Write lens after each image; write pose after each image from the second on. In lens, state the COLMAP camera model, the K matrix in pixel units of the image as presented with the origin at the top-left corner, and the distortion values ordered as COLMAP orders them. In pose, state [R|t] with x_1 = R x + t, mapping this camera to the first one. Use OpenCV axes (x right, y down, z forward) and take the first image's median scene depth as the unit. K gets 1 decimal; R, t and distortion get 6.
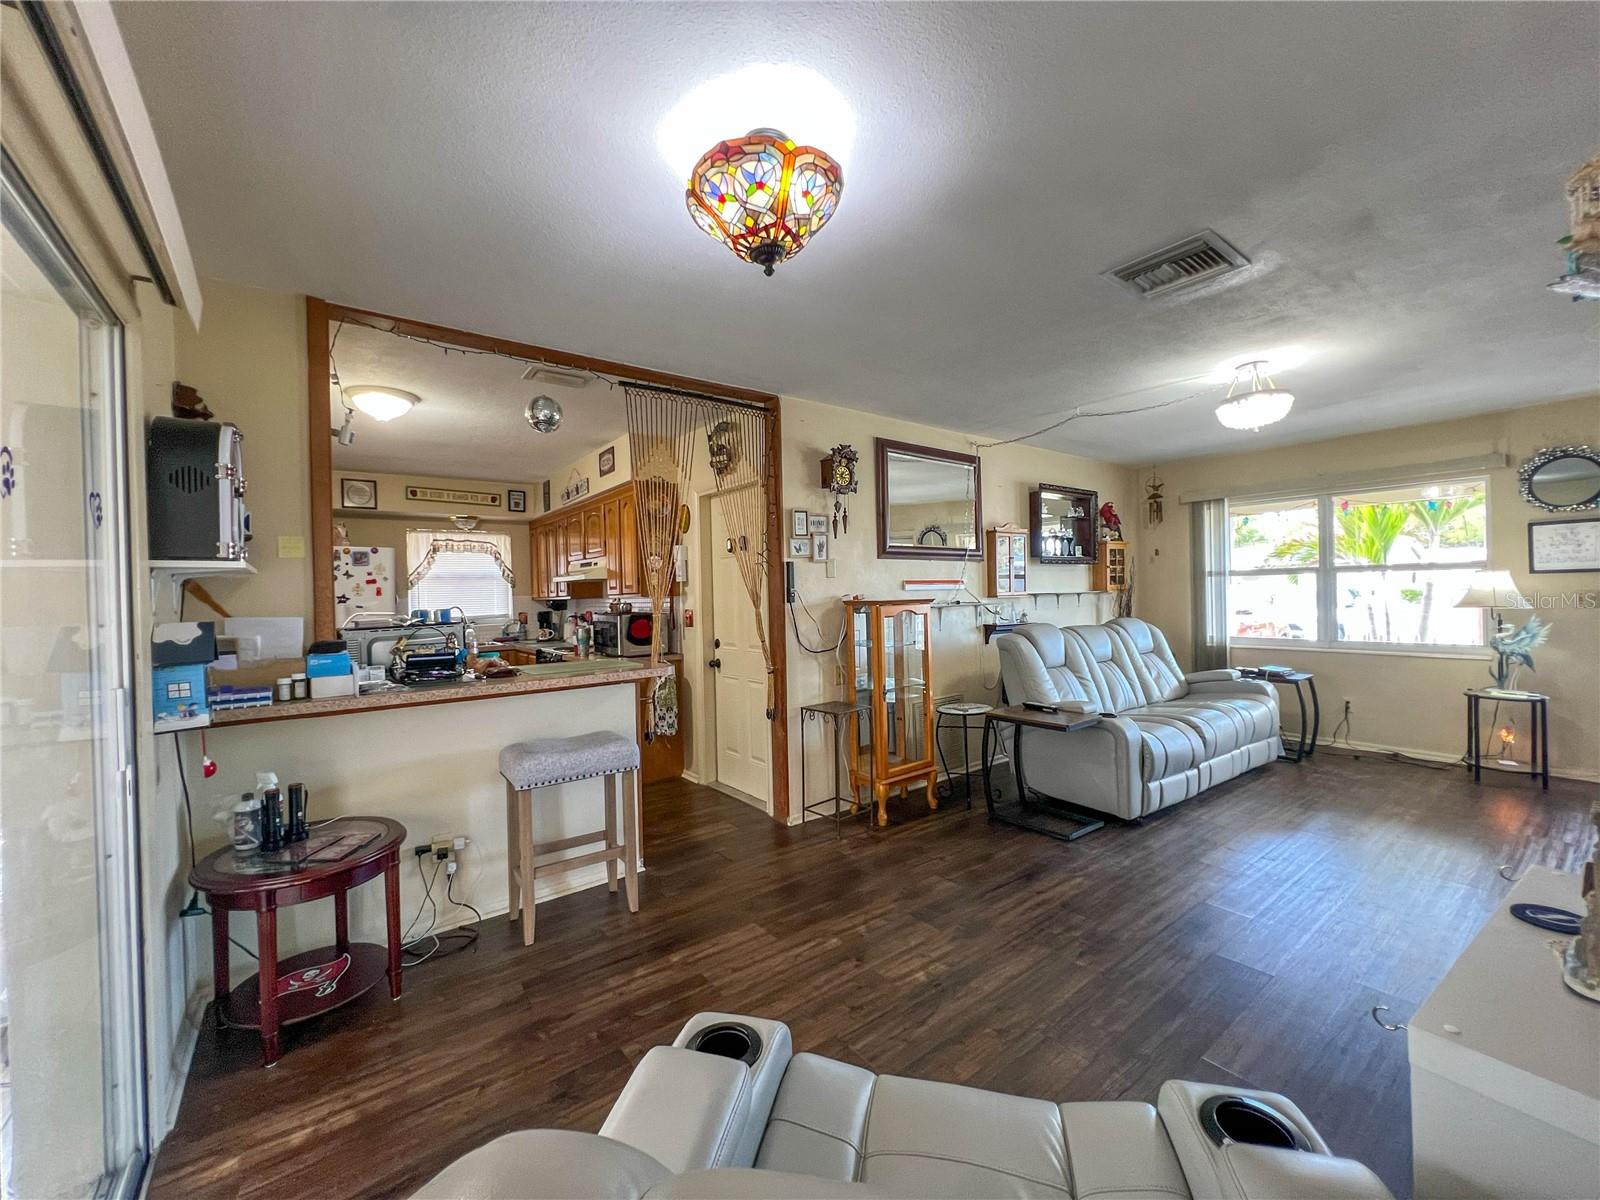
lens RADIAL K [[641.5, 0, 794.2], [0, 641.5, 599.0], [0, 0, 1]] dist [-0.004823, 0.002087]
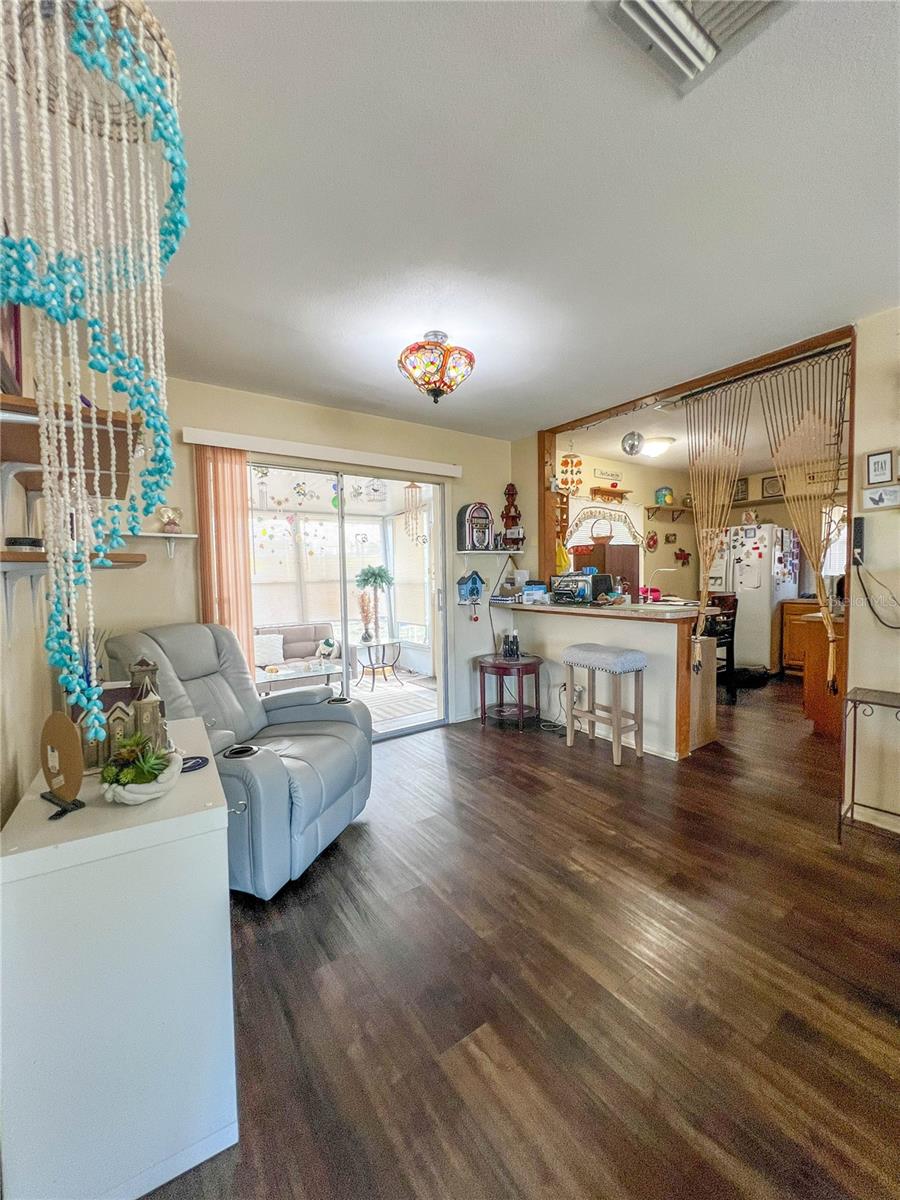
lens RADIAL K [[481.1, 0, 452.9], [0, 481.1, 600.2], [0, 0, 1]] dist [-0.004823, 0.002087]
pose [[-0.039985, 0.079633, -0.996022, 0.641400], [0.009792, 0.996803, 0.079302, -0.003609], [0.999152, -0.006582, -0.040637, 0.469714]]
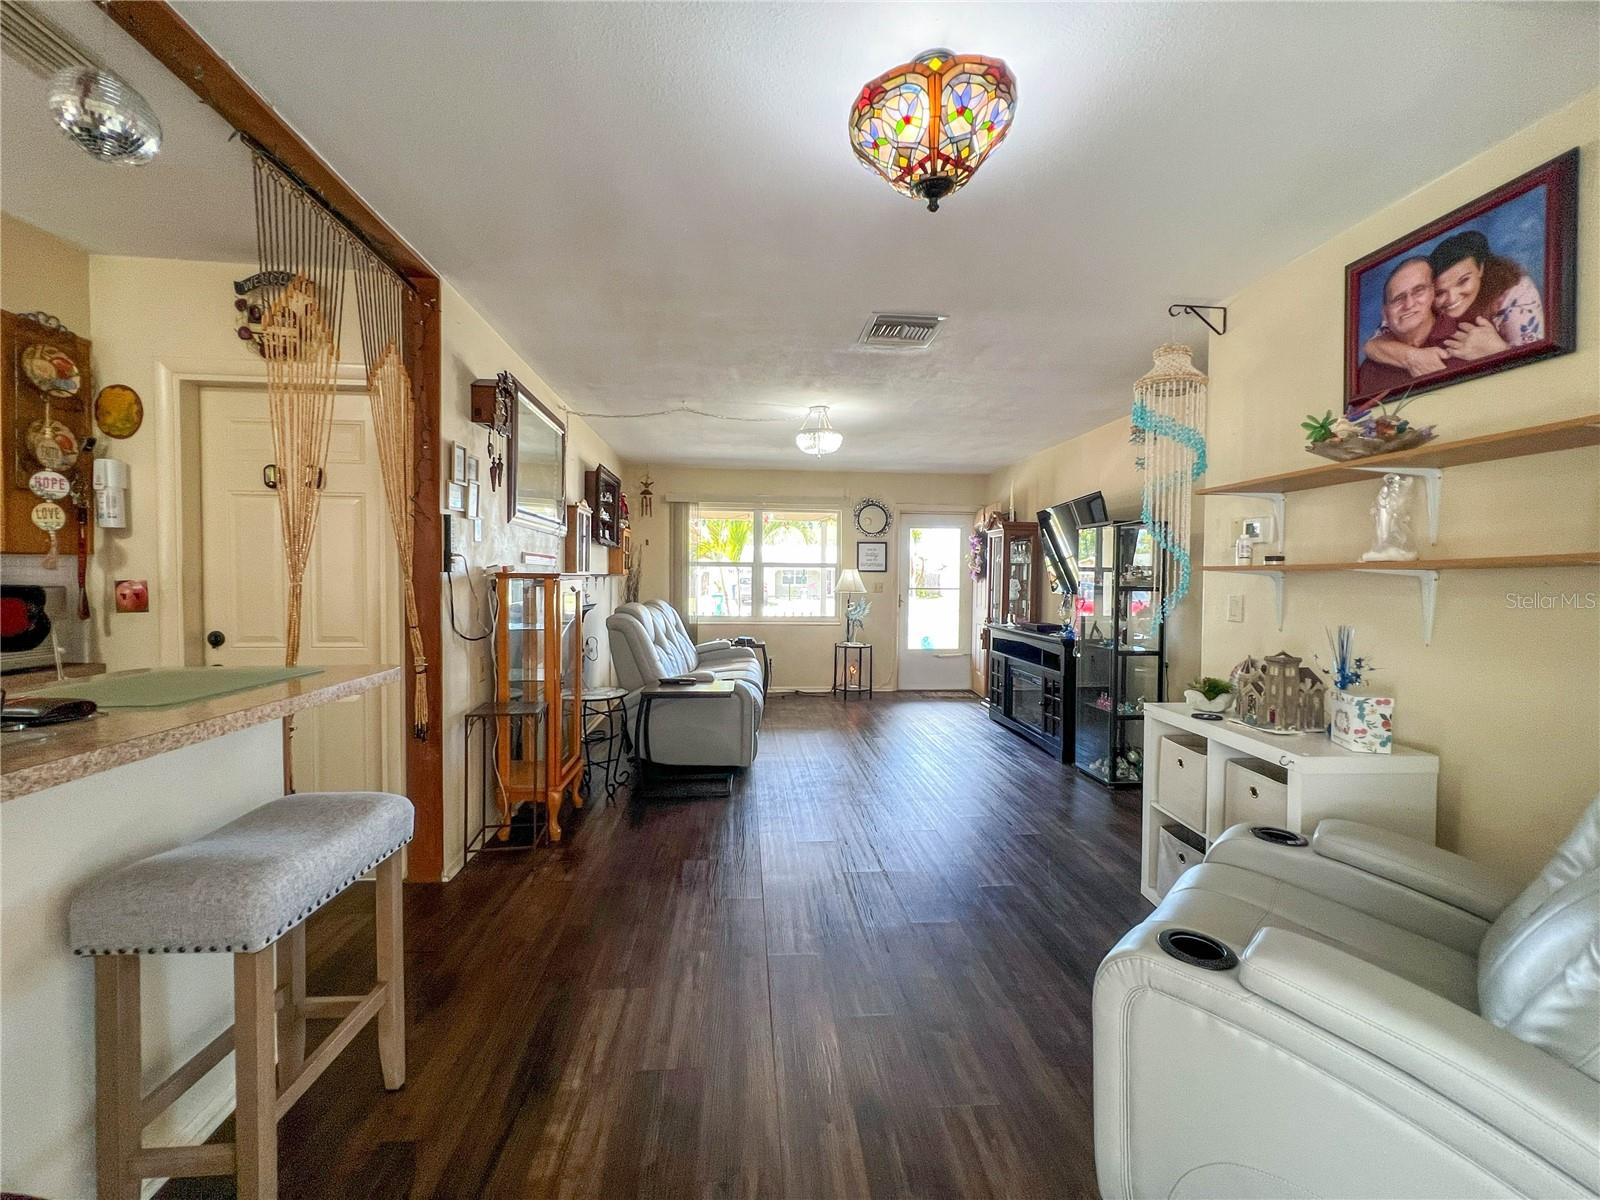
lens RADIAL K [[641.5, 0, 797.2], [0, 641.5, 599.5], [0, 0, 1]] dist [-0.004823, 0.002087]
pose [[0.527068, 0.001243, 0.849822, -0.397906], [-0.013517, 0.999885, 0.006921, 0.025509], [-0.849715, -0.015134, 0.527024, 0.280856]]
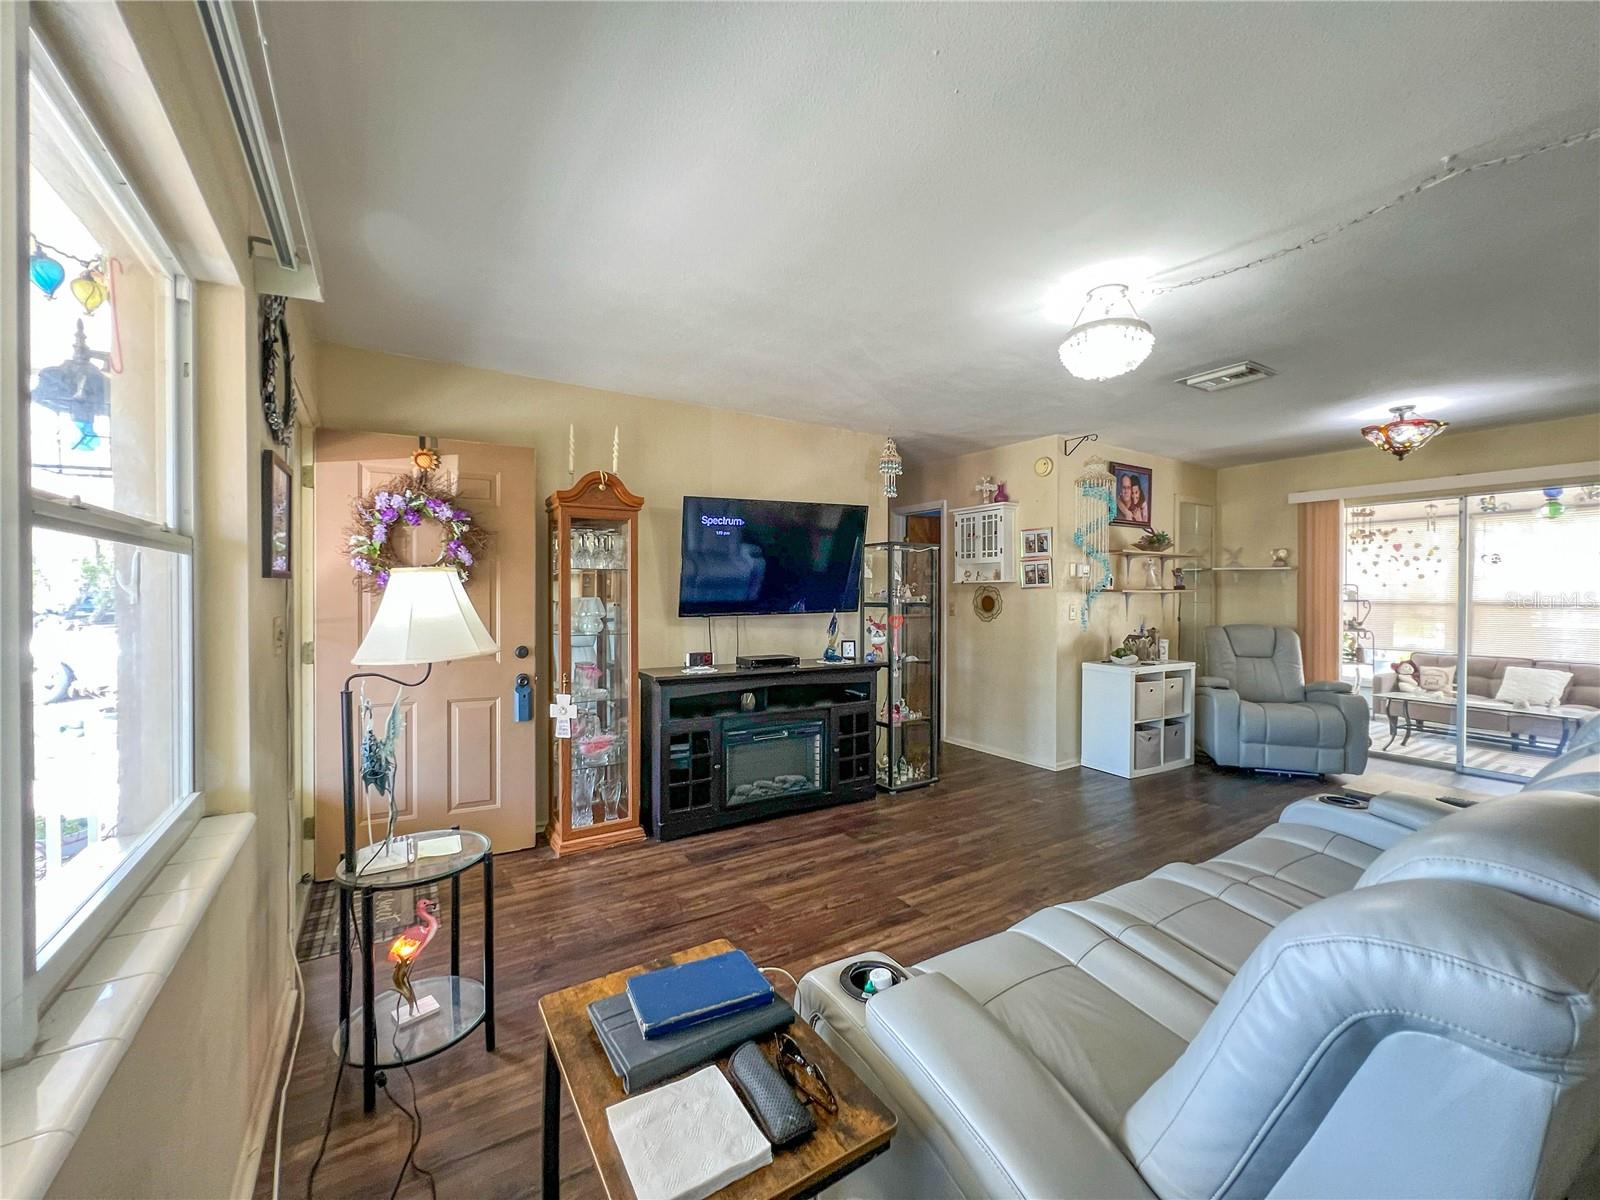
lens RADIAL K [[641.4, 0, 803.8], [0, 641.4, 595.0], [0, 0, 1]] dist [0.001150, 0.000758]
pose [[-0.997042, 0.021089, 0.073912, 0.893542], [0.021968, 0.999697, 0.011098, -0.026022], [-0.073655, 0.012688, -0.997203, 1.557251]]
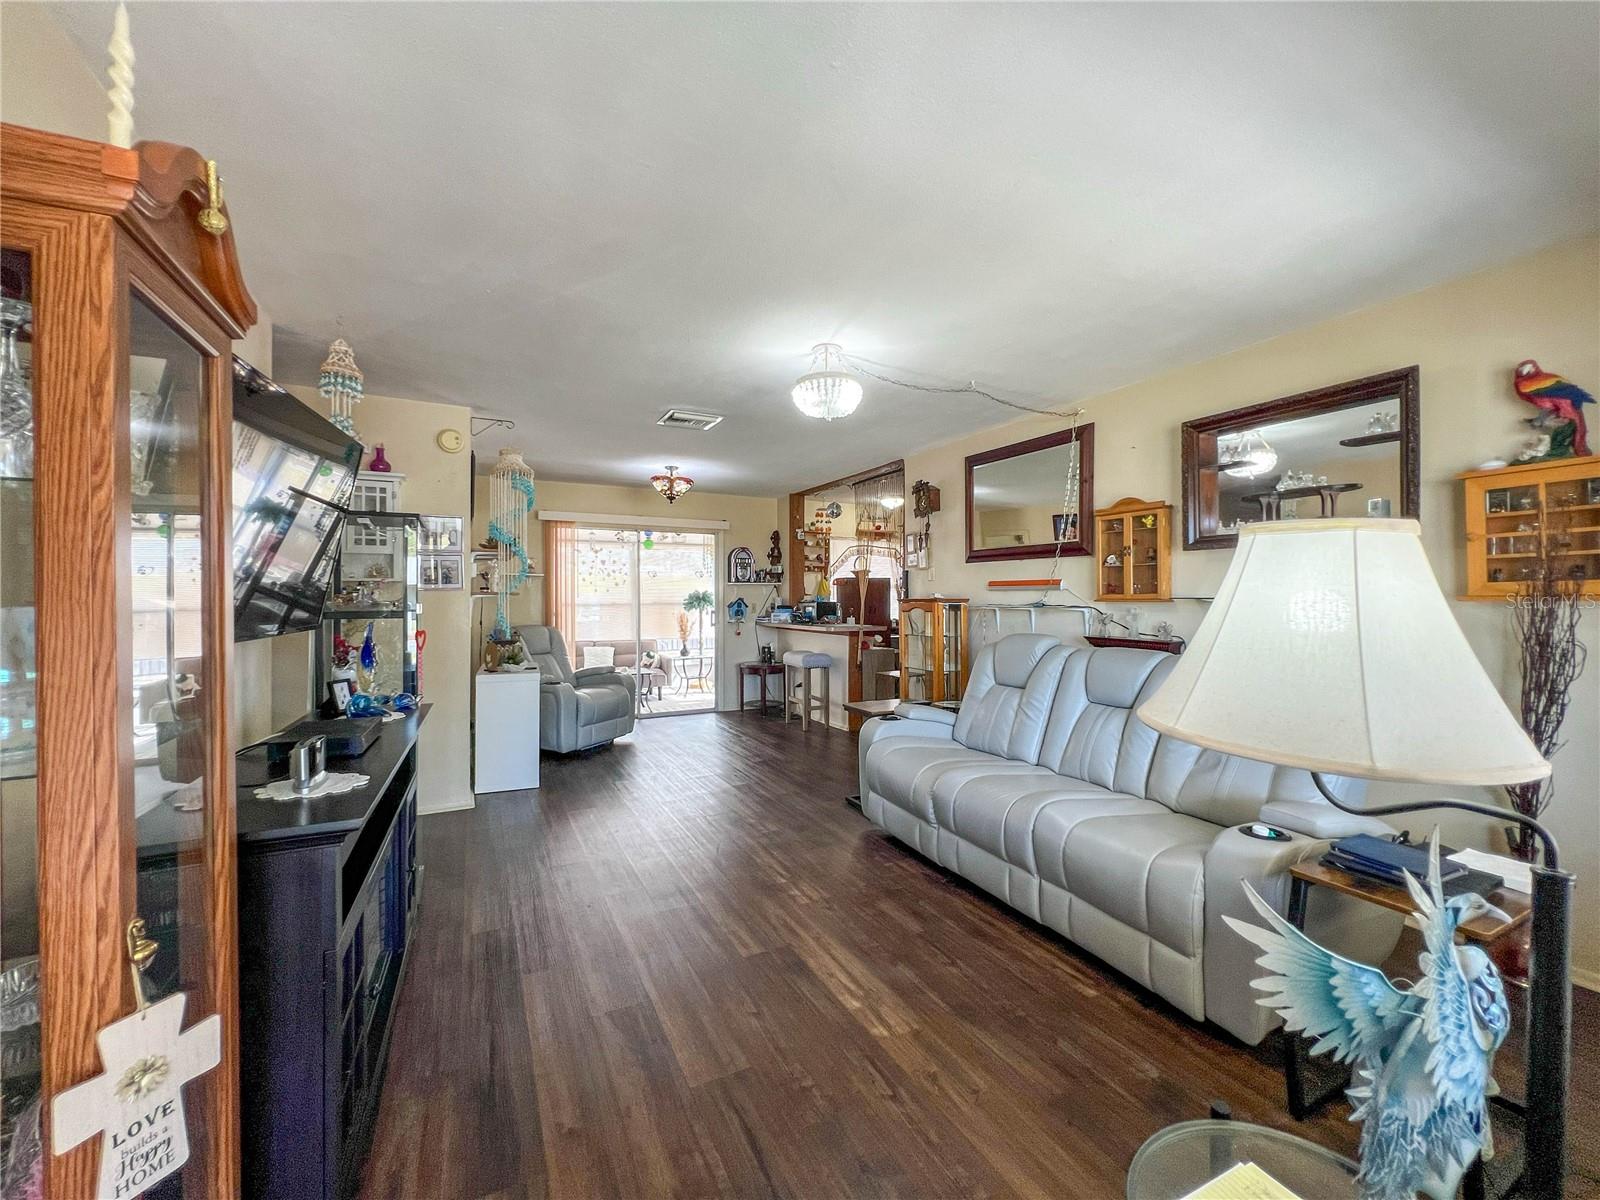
lens RADIAL K [[641.5, 0, 796.6], [0, 641.5, 598.0], [0, 0, 1]] dist [-0.004823, 0.002087]
pose [[-0.177589, 0.023851, -0.983816, 1.429255], [-0.003010, 0.999688, 0.024779, -0.029724], [0.984100, 0.007362, -0.177462, 0.985673]]
